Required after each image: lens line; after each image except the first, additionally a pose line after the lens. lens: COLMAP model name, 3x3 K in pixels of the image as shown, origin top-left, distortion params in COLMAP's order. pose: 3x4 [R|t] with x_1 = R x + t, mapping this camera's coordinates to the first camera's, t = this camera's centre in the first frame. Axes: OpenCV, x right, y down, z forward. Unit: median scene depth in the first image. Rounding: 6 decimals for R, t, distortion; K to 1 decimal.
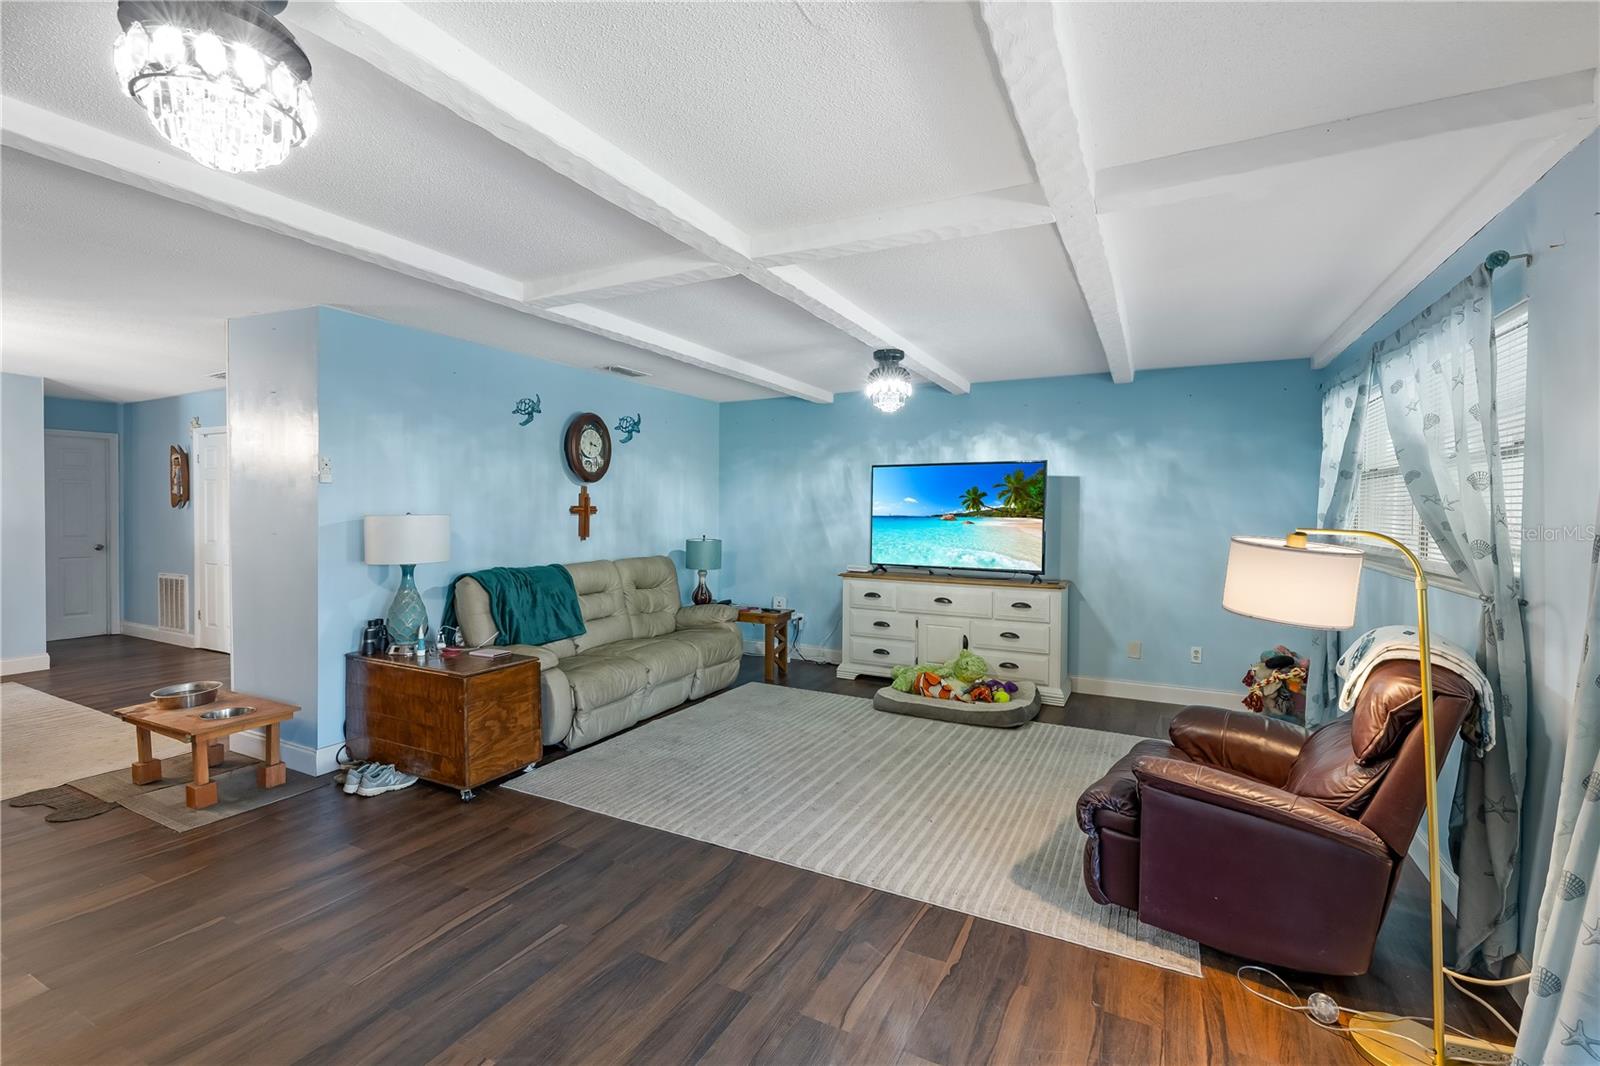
lens RADIAL K [[715.6, 0, 782.4], [0, 715.6, 517.5], [0, 0, 1]] dist [-0.002933, 0.000004]
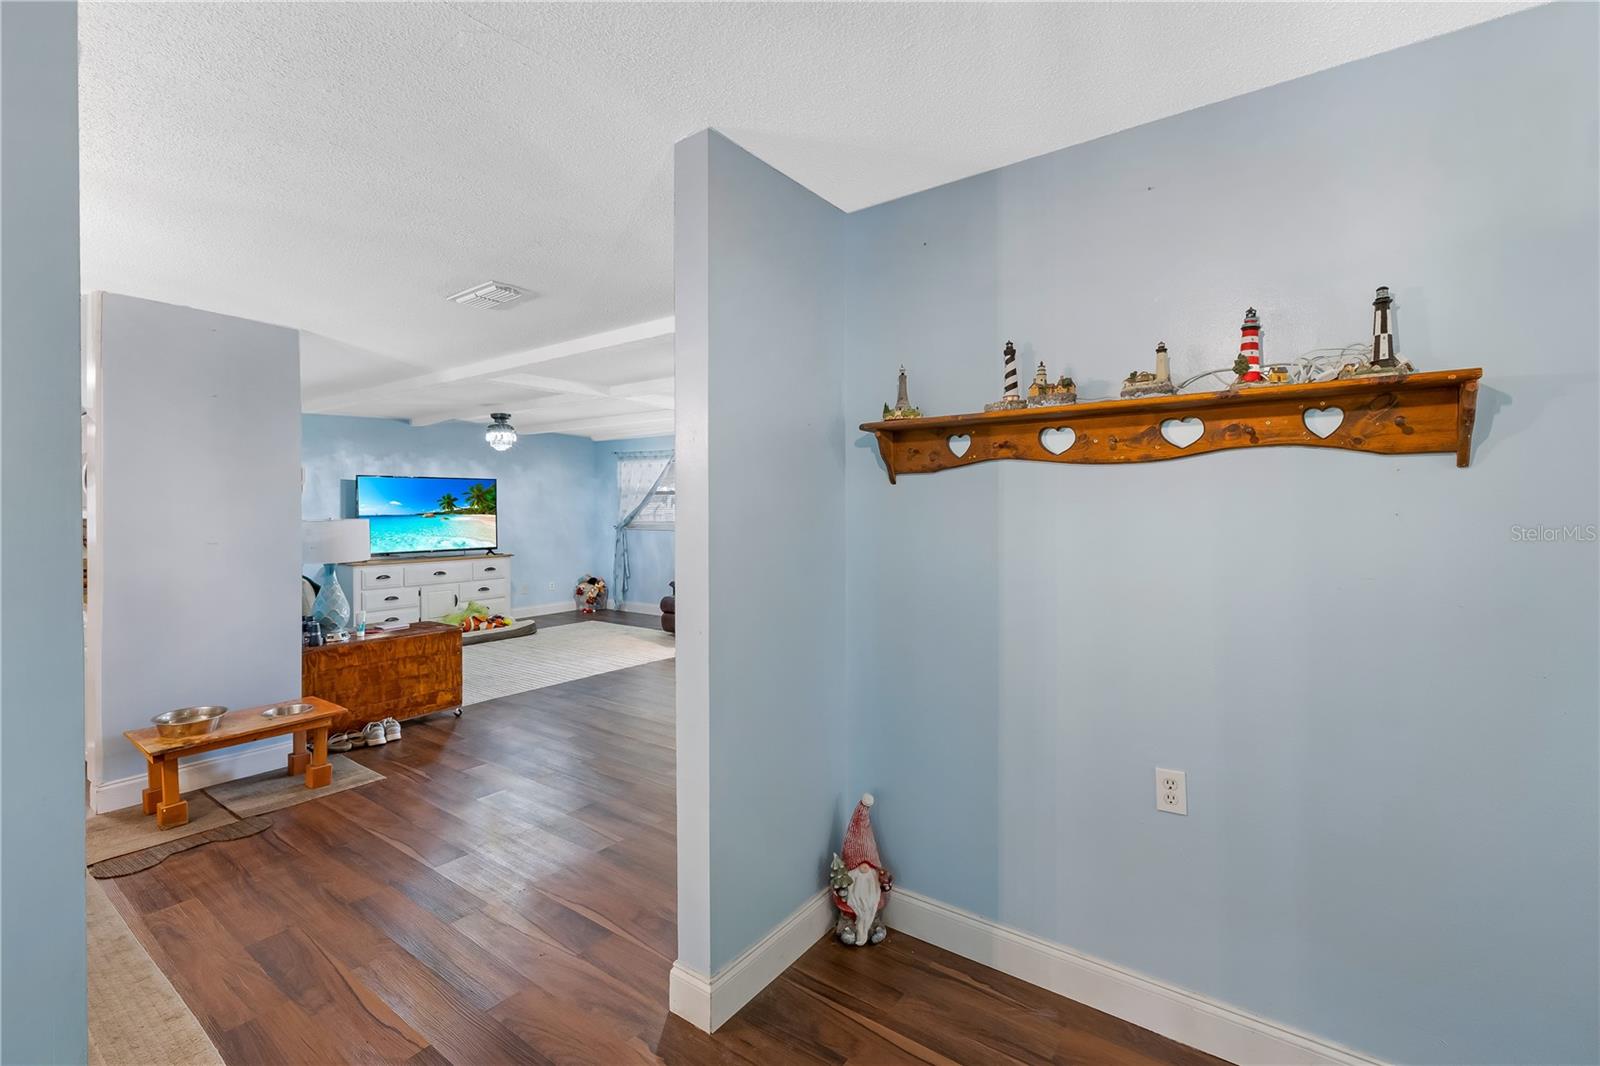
lens RADIAL K [[715.6, 0, 809.4], [0, 715.6, 522.5], [0, 0, 1]] dist [-0.002933, 0.000004]
pose [[0.154777, -0.031057, 0.987461, -1.083532], [0.018862, 0.999416, 0.028476, -0.012773], [-0.987769, 0.014218, 0.155273, 0.042703]]
